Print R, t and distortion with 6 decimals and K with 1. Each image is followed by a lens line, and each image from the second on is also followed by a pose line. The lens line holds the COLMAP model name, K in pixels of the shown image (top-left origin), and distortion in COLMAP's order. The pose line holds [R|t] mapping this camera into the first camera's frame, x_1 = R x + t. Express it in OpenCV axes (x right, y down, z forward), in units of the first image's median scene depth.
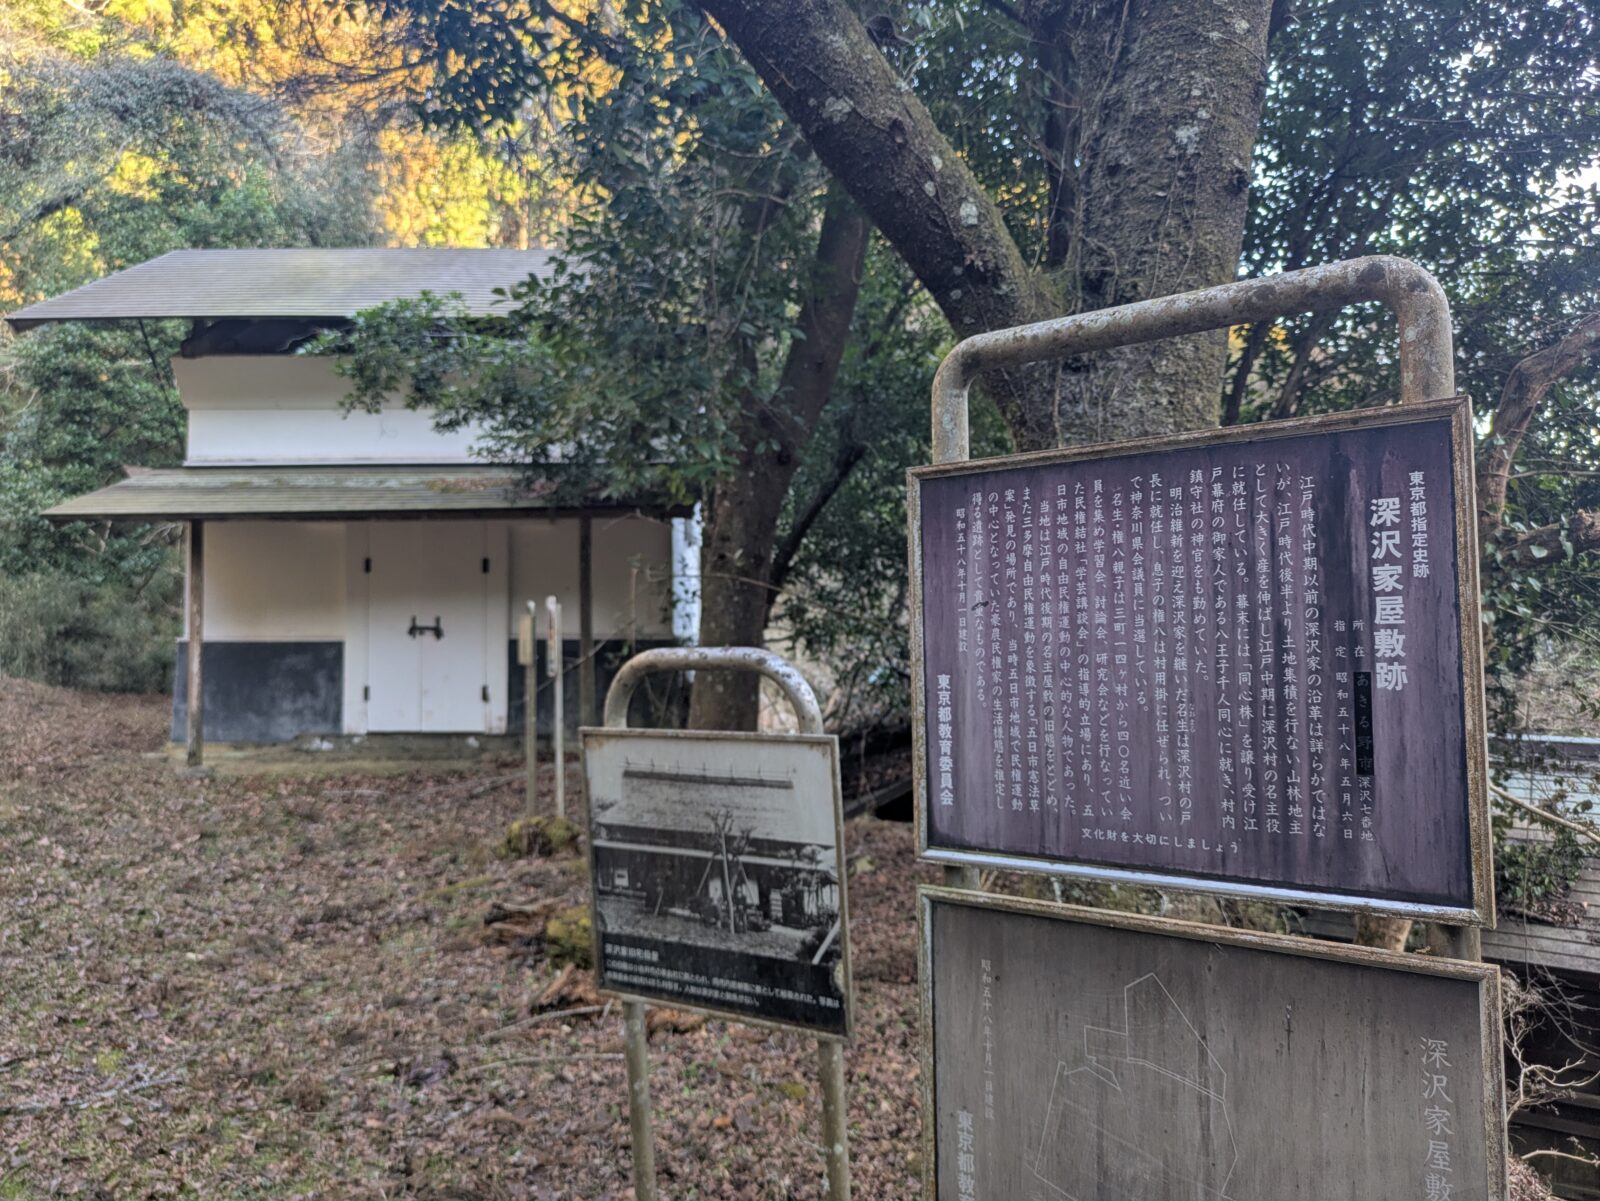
lens RADIAL K [[1151.9, 0, 797.1], [0, 1151.9, 592.2], [0, 0, 1]] dist [0.013031, -0.002880]
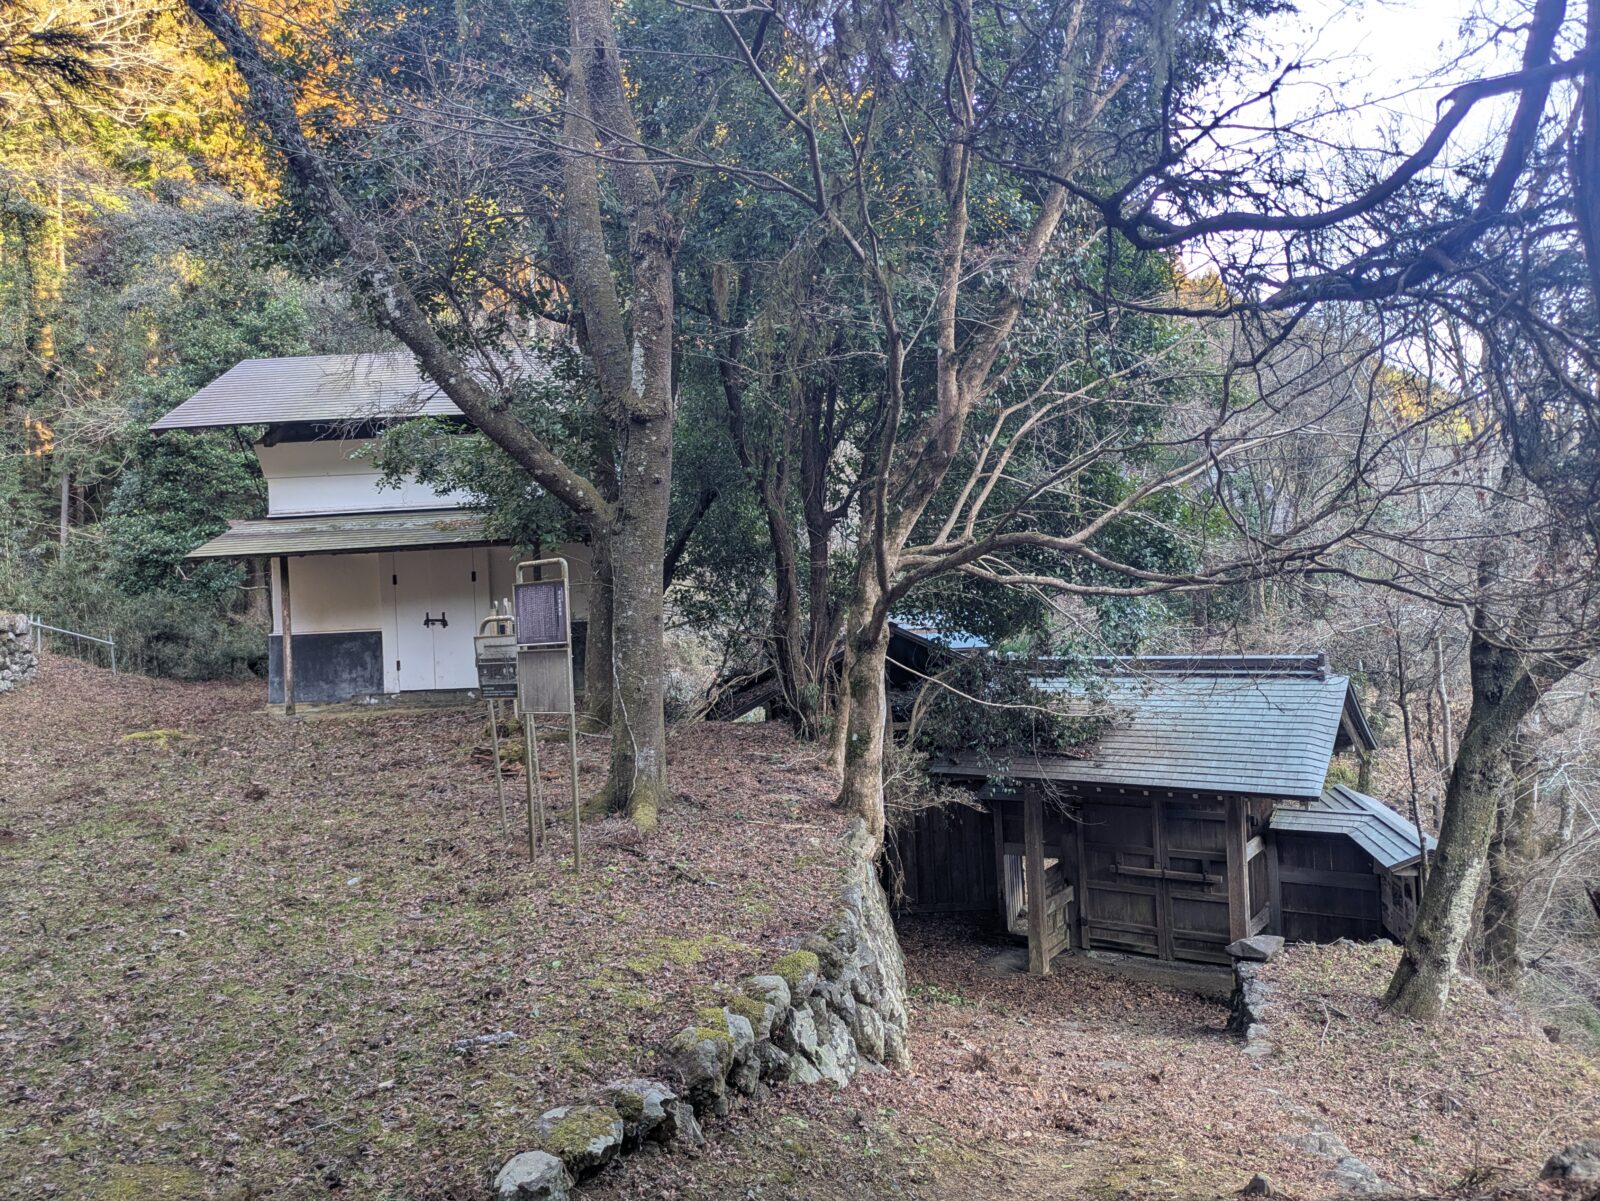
lens RADIAL K [[1151.9, 0, 803.7], [0, 1151.9, 608.9], [0, 0, 1]] dist [0.013031, -0.002880]
pose [[0.999130, -0.041667, -0.001937, 0.159033], [0.041707, 0.998665, 0.030491, -0.009420], [0.000664, -0.030545, 0.999533, -0.496164]]
